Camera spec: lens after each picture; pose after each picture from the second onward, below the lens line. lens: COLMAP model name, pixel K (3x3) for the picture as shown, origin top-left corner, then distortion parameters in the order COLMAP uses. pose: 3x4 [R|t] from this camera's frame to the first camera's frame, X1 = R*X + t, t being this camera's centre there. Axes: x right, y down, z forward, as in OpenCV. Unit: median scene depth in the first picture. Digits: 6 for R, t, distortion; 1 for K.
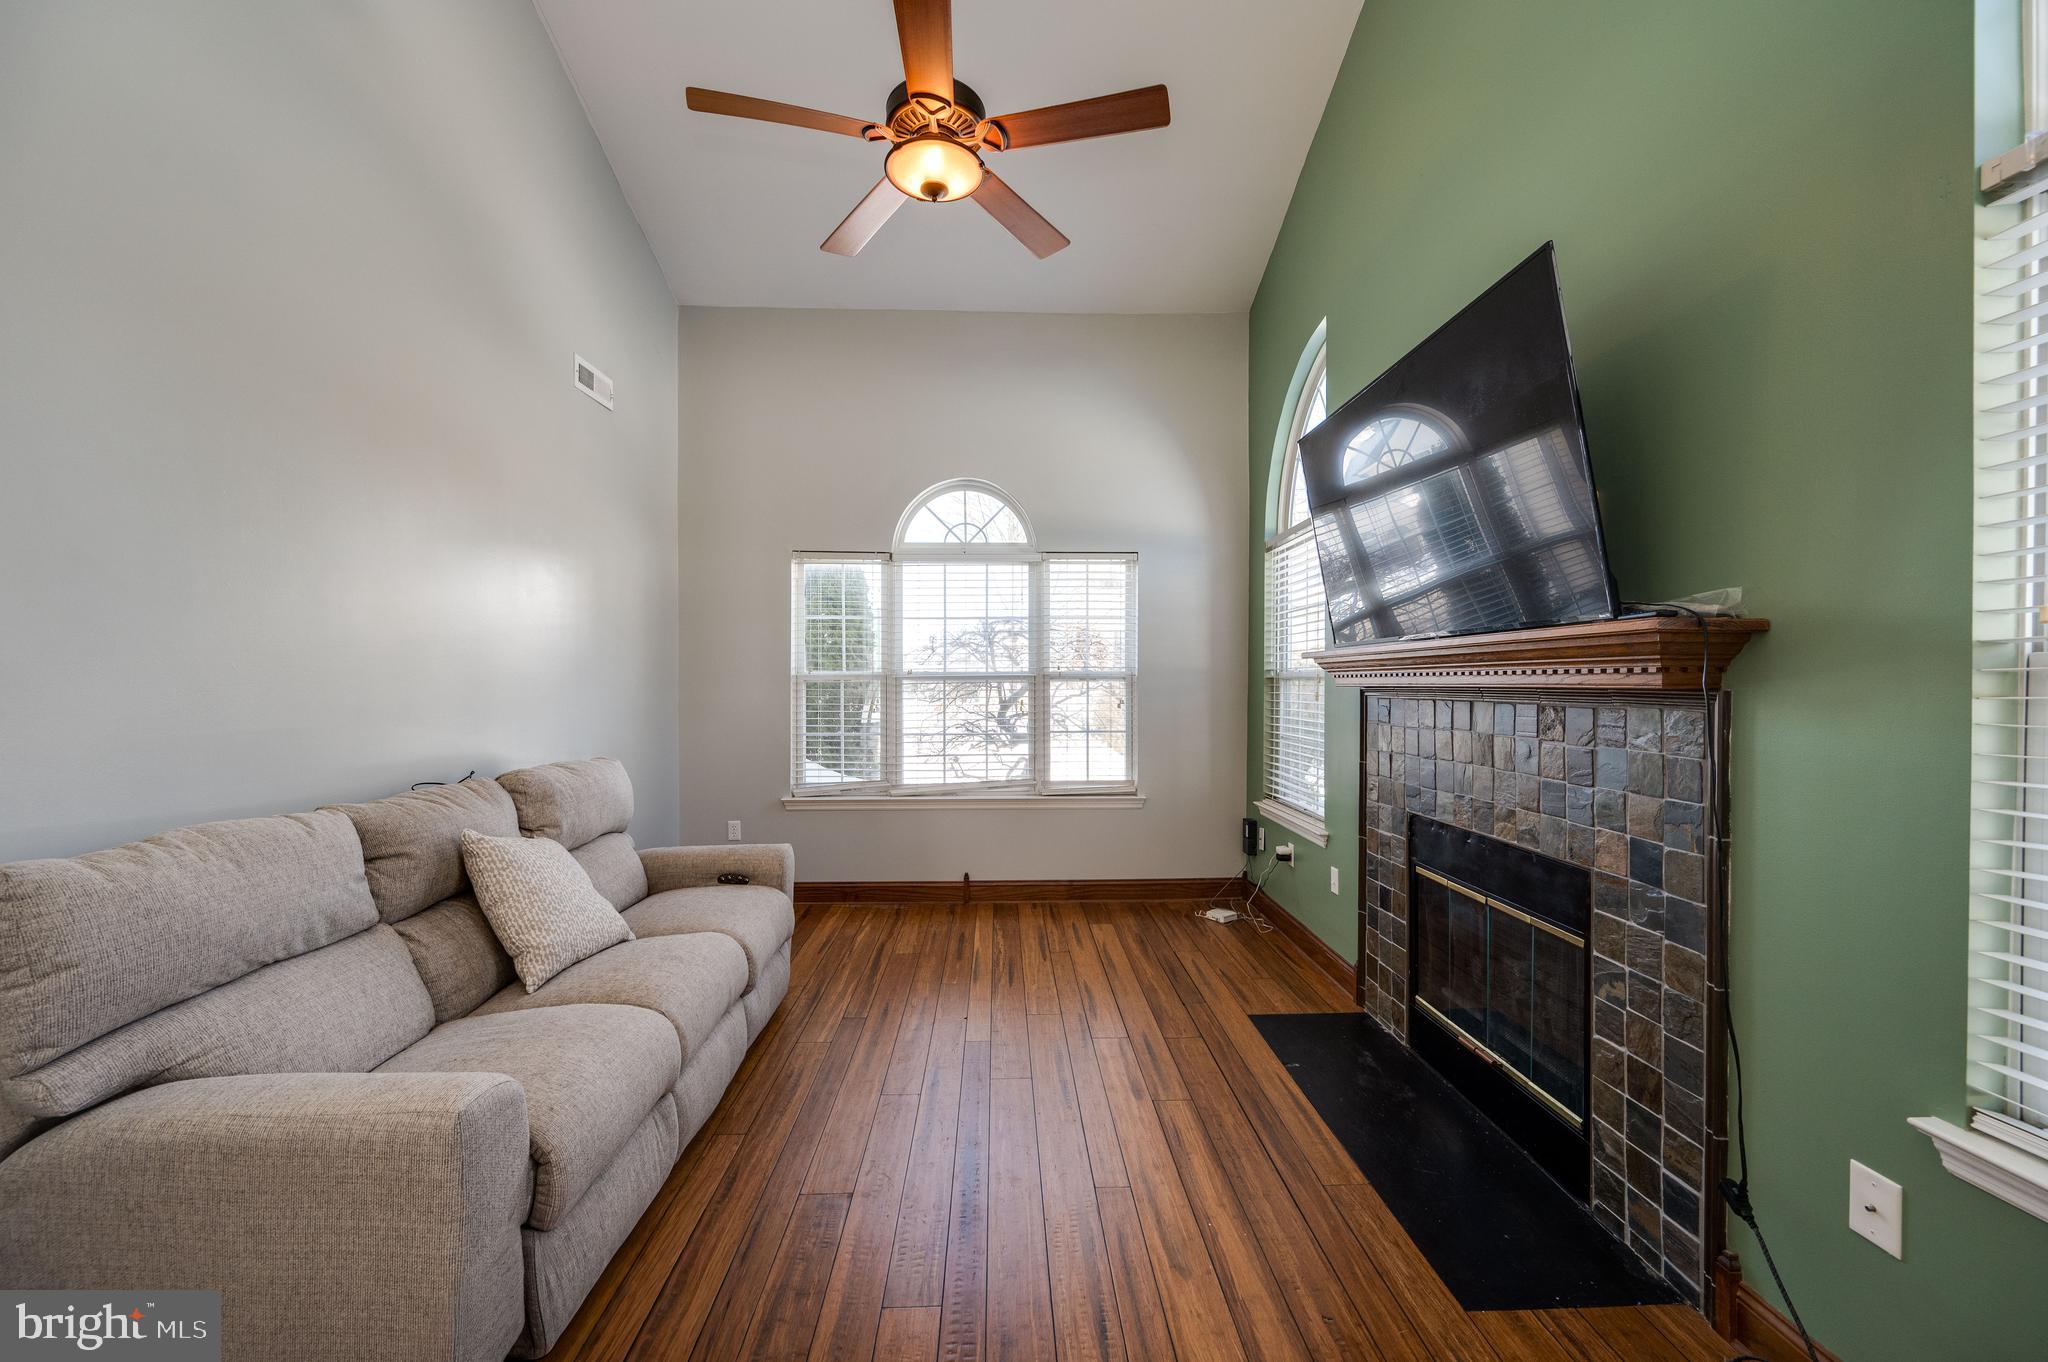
lens RADIAL K [[803.0, 0, 1009.0], [0, 803.0, 687.3], [0, 0, 1]] dist [-0.005982, 0.001262]
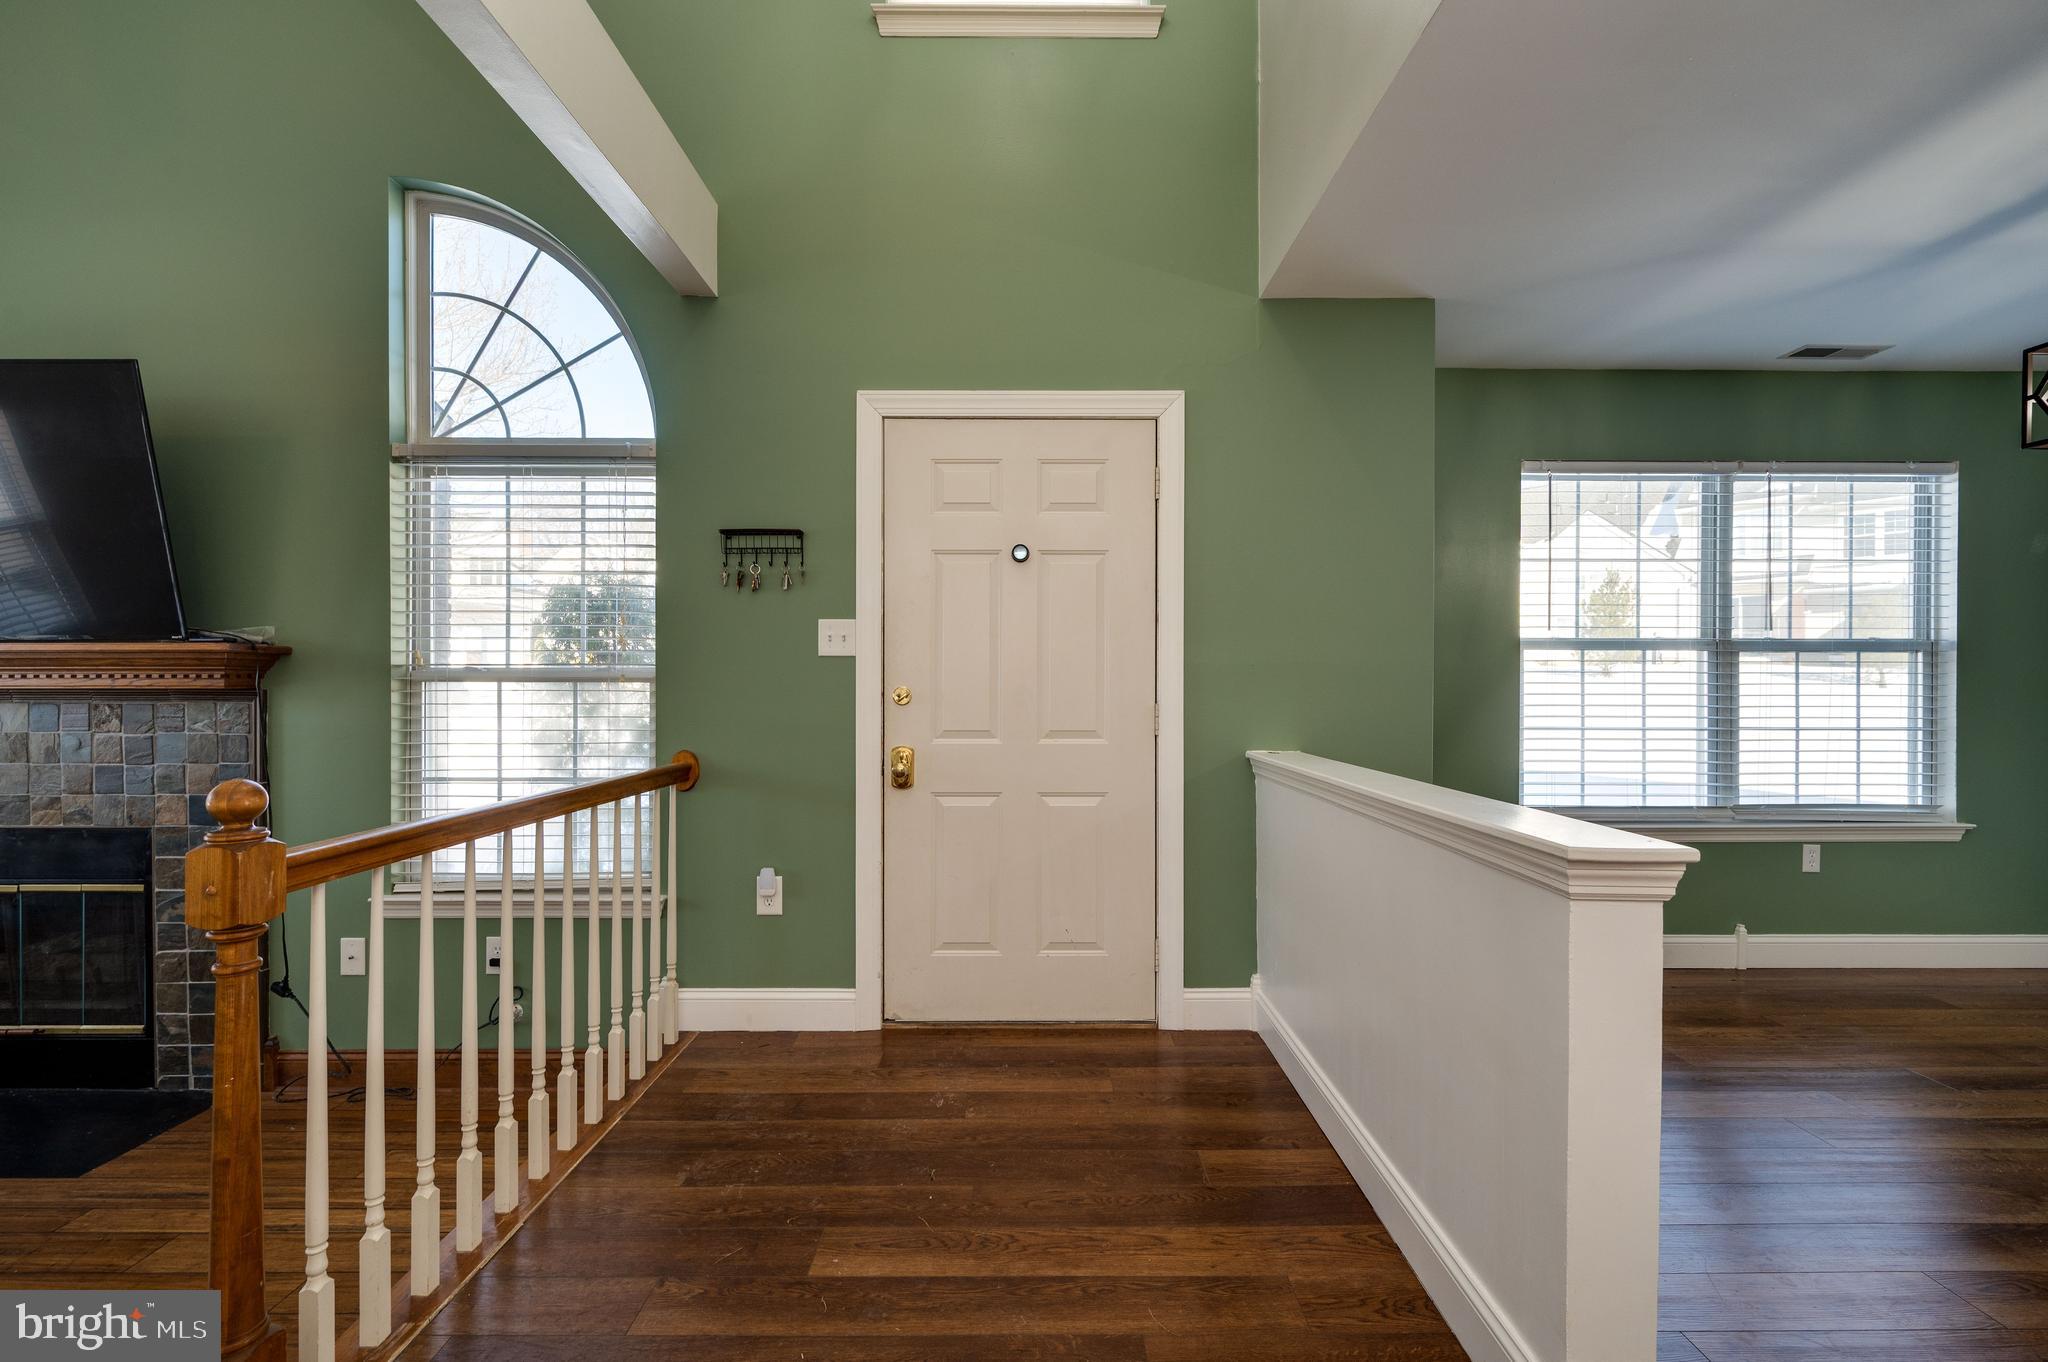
lens RADIAL K [[803.0, 0, 1017.4], [0, 803.0, 687.2], [0, 0, 1]] dist [-0.005982, 0.001262]
pose [[0.003780, -0.005154, 0.999980, -0.603779], [0.007666, 0.999957, 0.005125, 0.002622], [-0.999963, 0.007647, 0.003819, -0.445394]]
